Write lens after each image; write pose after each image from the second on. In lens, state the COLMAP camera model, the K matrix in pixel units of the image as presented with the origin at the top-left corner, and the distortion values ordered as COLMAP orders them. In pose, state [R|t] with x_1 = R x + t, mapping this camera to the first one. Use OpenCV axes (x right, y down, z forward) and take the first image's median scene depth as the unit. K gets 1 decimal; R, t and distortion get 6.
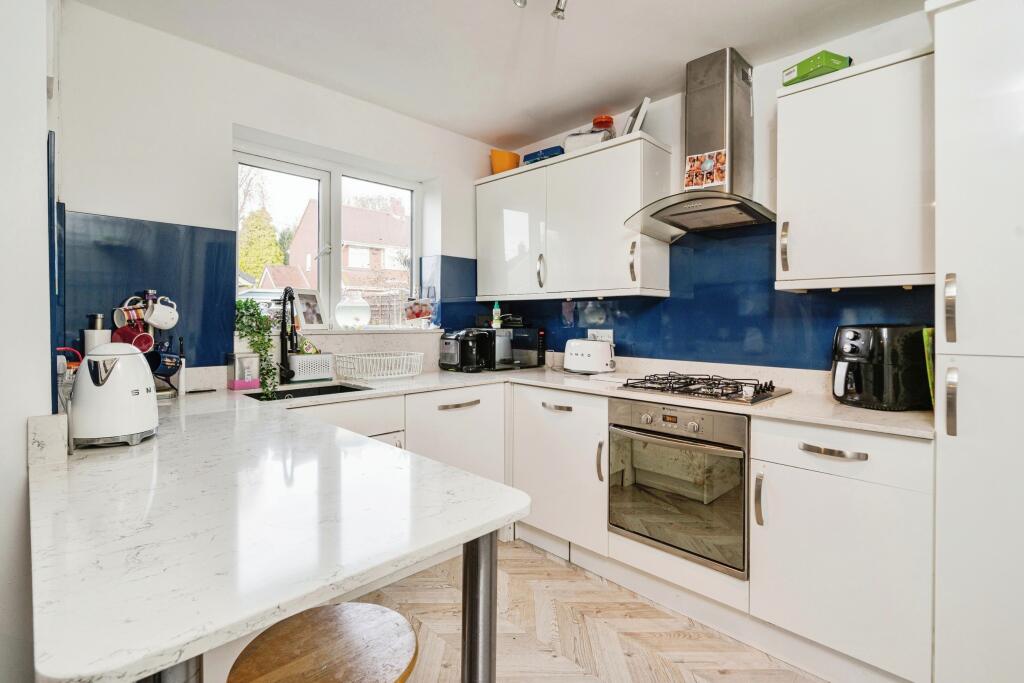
lens RADIAL K [[480.4, 0, 510.8], [0, 480.4, 318.4], [0, 0, 1]] dist [-0.000038, -0.000054]
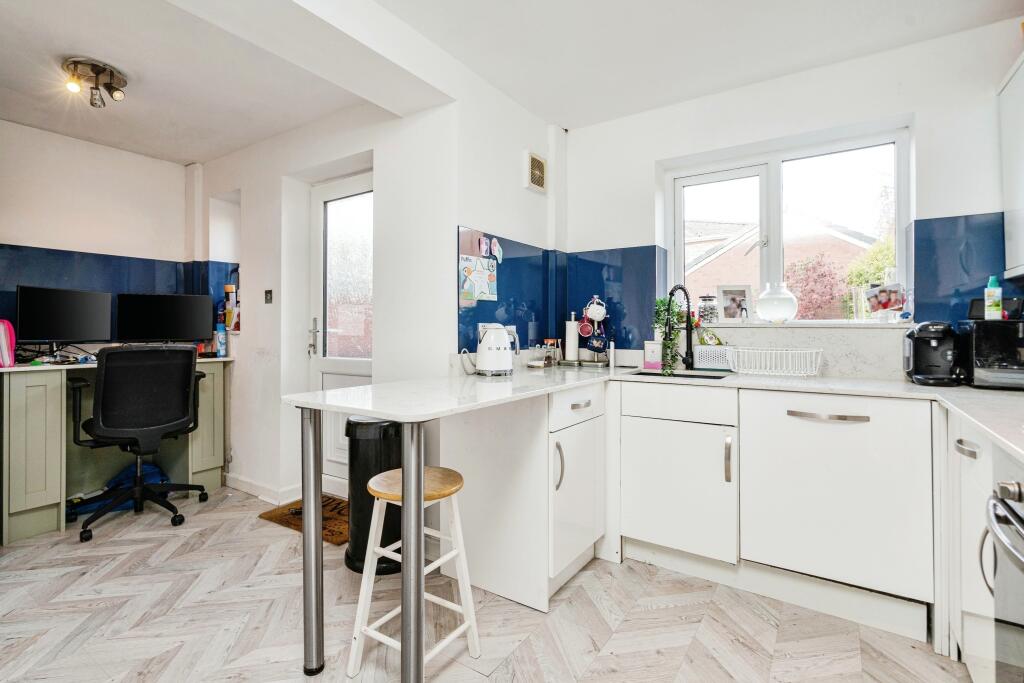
lens RADIAL K [[480.4, 0, 510.8], [0, 480.4, 318.4], [0, 0, 1]] dist [-0.000038, -0.000054]
pose [[0.190691, -0.025902, -0.981308, 0.509256], [-0.000731, 0.999648, -0.026528, 0.039711], [0.981650, 0.005776, 0.190605, 0.322560]]
